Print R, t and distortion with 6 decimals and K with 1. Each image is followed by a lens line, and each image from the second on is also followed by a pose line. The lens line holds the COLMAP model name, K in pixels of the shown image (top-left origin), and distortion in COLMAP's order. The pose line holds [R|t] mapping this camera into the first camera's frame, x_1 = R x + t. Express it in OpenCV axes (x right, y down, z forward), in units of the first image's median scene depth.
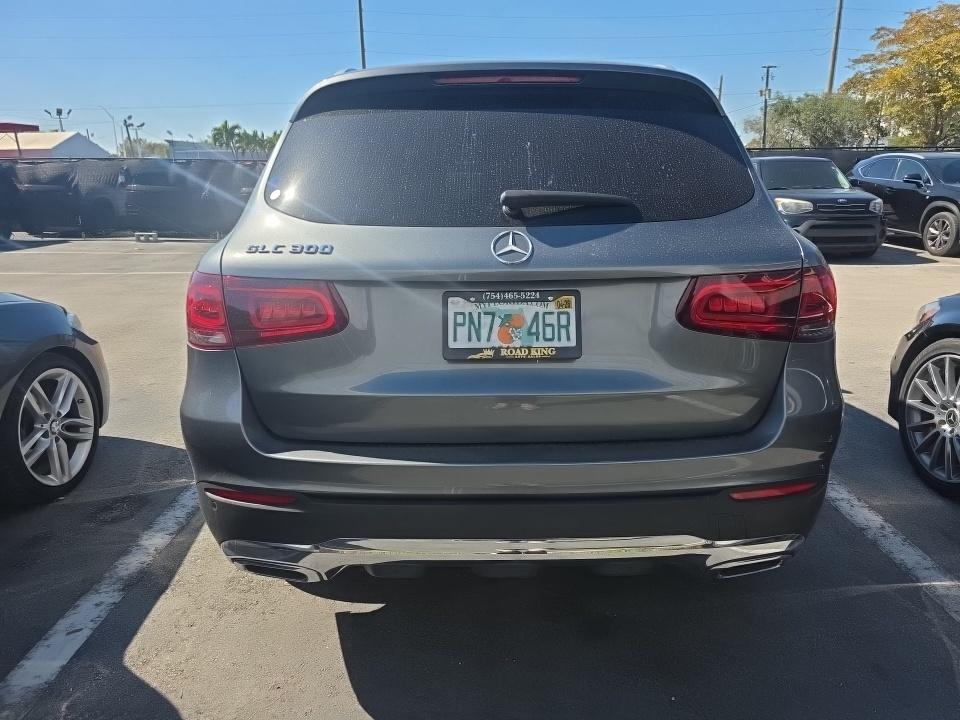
lens RADIAL K [[653.7, 0, 484.5], [0, 653.7, 365.9], [0, 0, 1]] dist [0.028928, -0.035794]
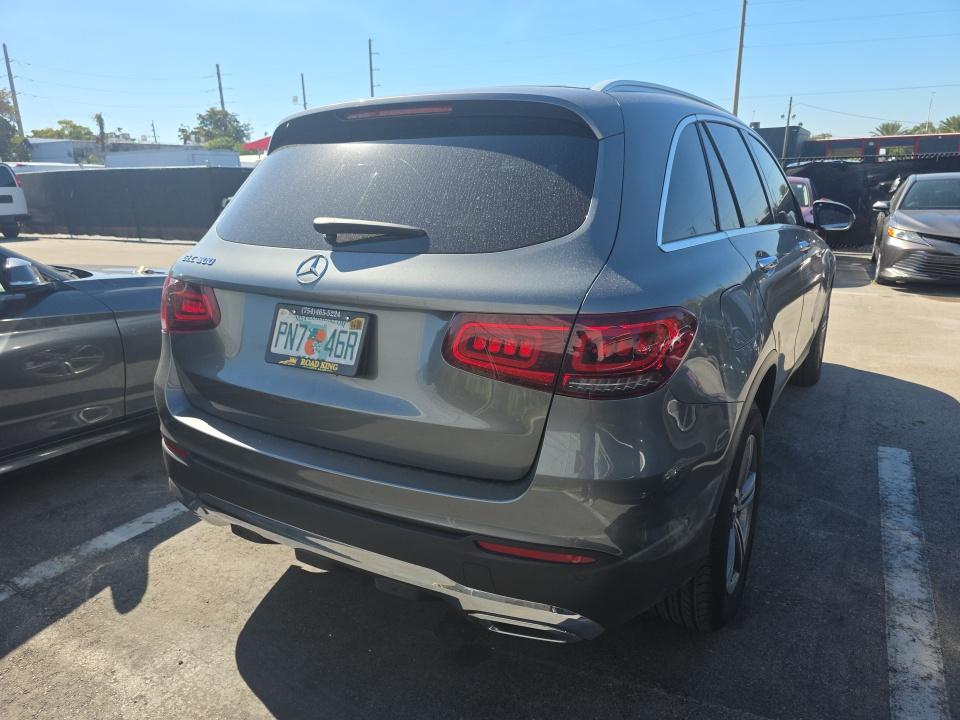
lens RADIAL K [[653.7, 0, 478.6], [0, 653.7, 366.9], [0, 0, 1]] dist [0.028928, -0.035794]
pose [[0.873950, 0.137716, -0.466096, 0.801995], [-0.139854, 0.989712, 0.030195, -0.086926], [0.465459, 0.038797, 0.884219, 0.150137]]
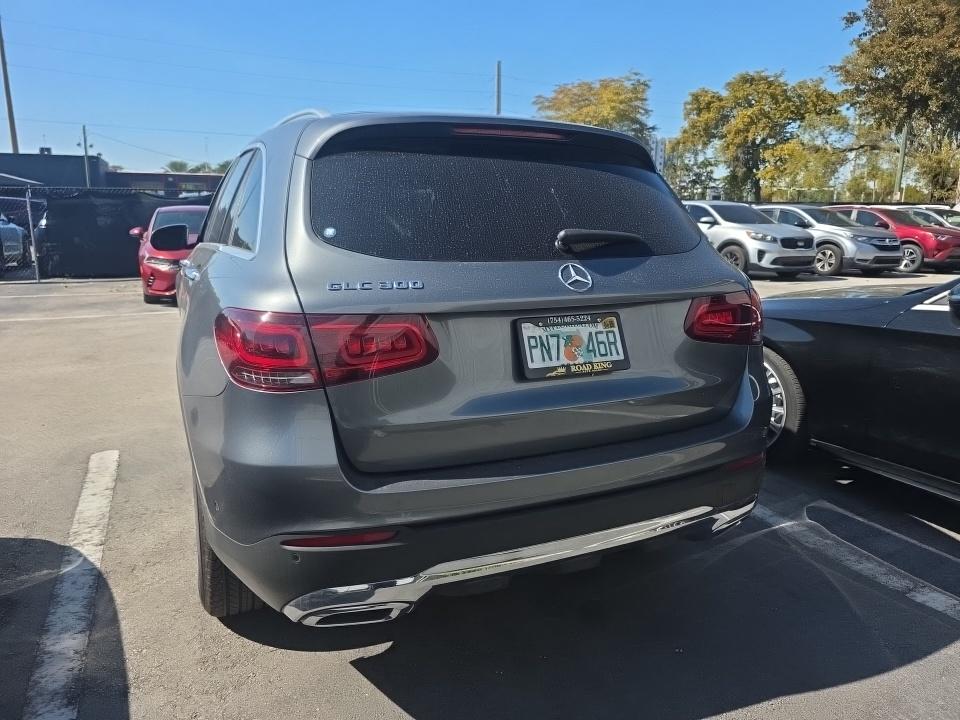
lens RADIAL K [[653.7, 0, 473.1], [0, 653.7, 357.7], [0, 0, 1]] dist [0.028928, -0.035794]
pose [[0.912749, -0.071700, 0.402180, -0.580967], [0.098388, 0.994081, -0.046068, -0.004048], [-0.396497, 0.081619, 0.914401, 0.021607]]
